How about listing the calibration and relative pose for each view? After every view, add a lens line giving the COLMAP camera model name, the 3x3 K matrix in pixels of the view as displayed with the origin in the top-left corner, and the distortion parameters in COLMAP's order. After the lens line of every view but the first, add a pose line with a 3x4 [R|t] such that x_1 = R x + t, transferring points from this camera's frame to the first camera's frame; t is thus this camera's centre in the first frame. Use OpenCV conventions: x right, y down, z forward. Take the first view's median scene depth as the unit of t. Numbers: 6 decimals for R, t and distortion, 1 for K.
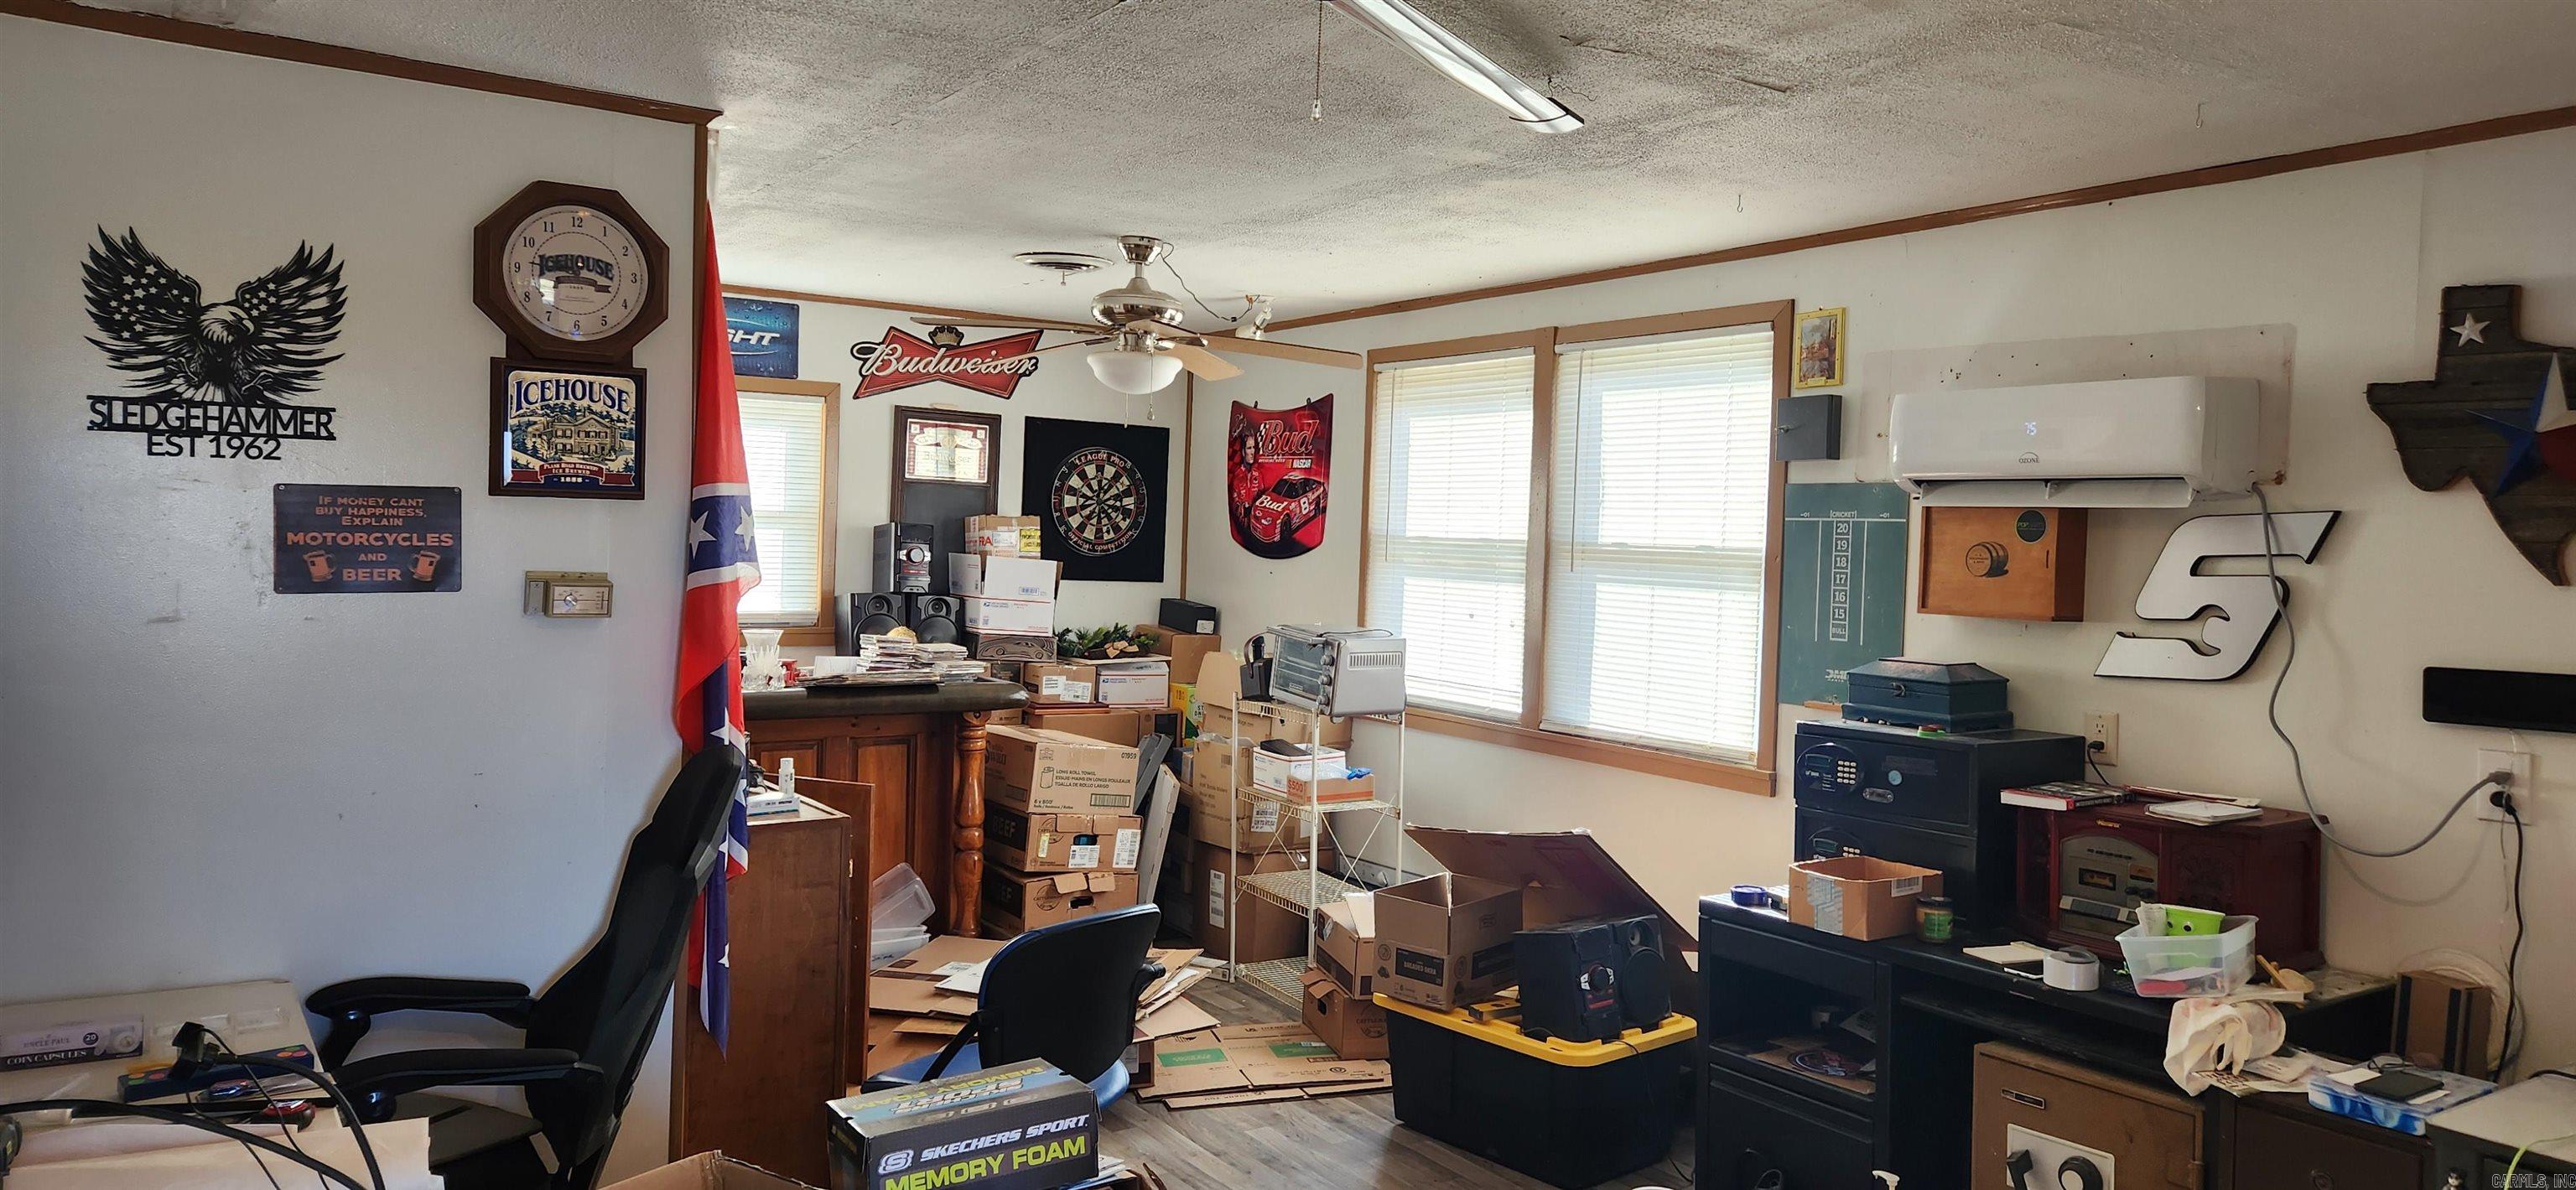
lens RADIAL K [[1616.8, 0, 1288.0], [0, 1616.8, 595.0], [0, 0, 1]] dist [-0.007209, -0.003430]
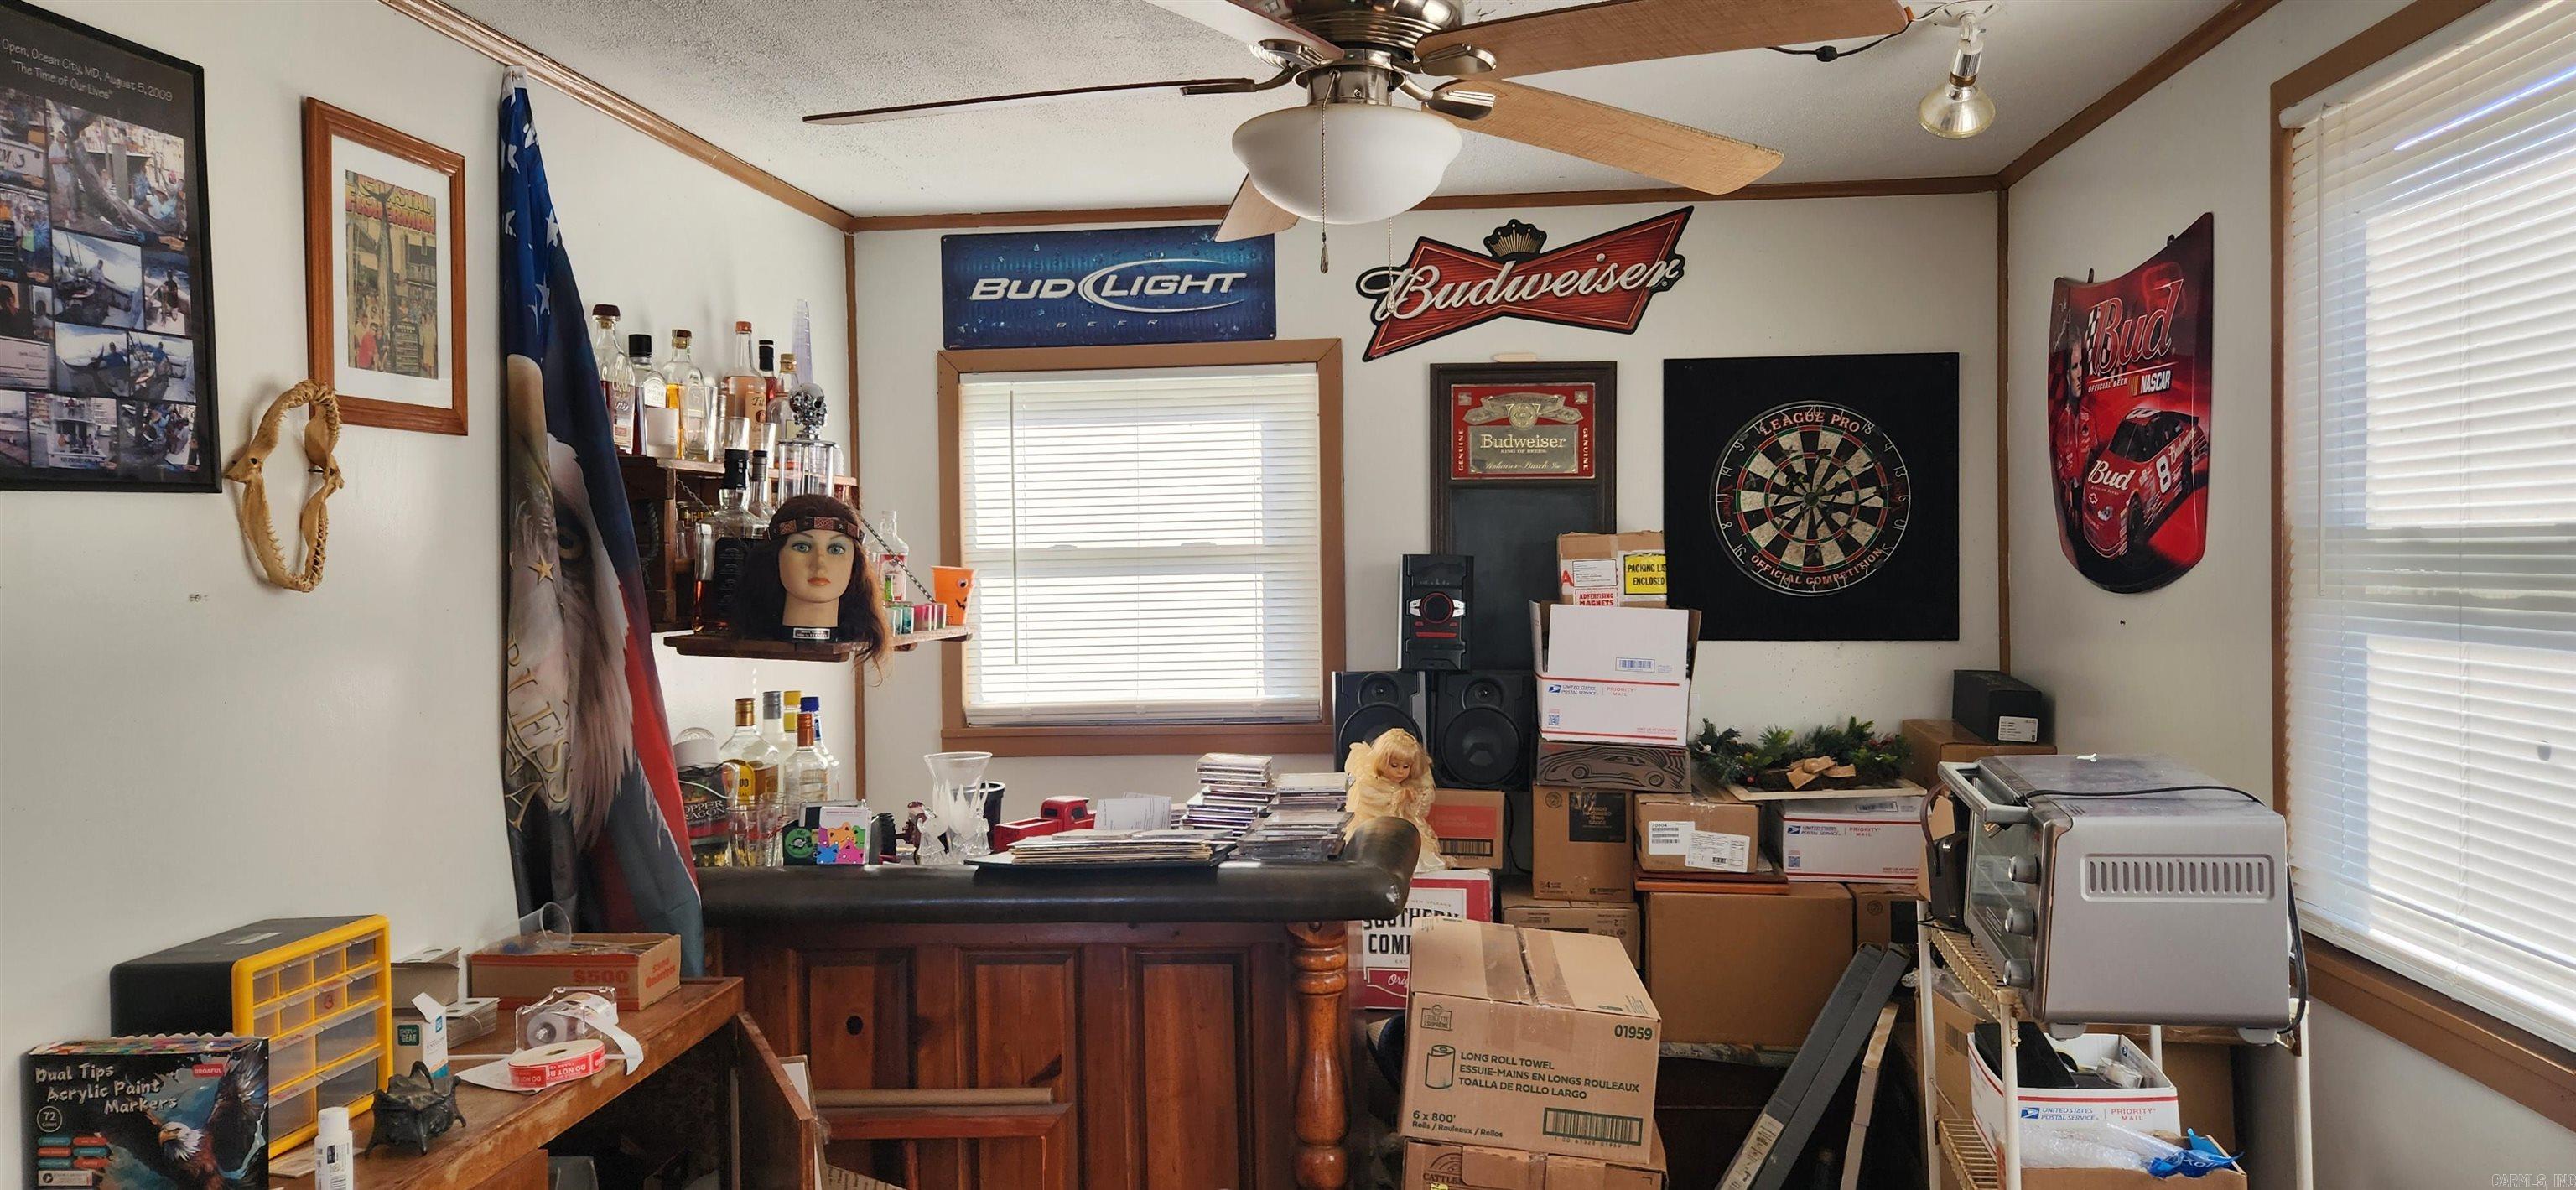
lens RADIAL K [[1698.7, 0, 1288.0], [0, 1698.7, 595.0], [0, 0, 1]] dist [0.048559, -0.001210]
pose [[0.782262, -0.033164, -0.622066, 0.111816], [0.020552, 0.999412, -0.027437, -0.012869], [0.622610, 0.008678, 0.782484, 0.454540]]
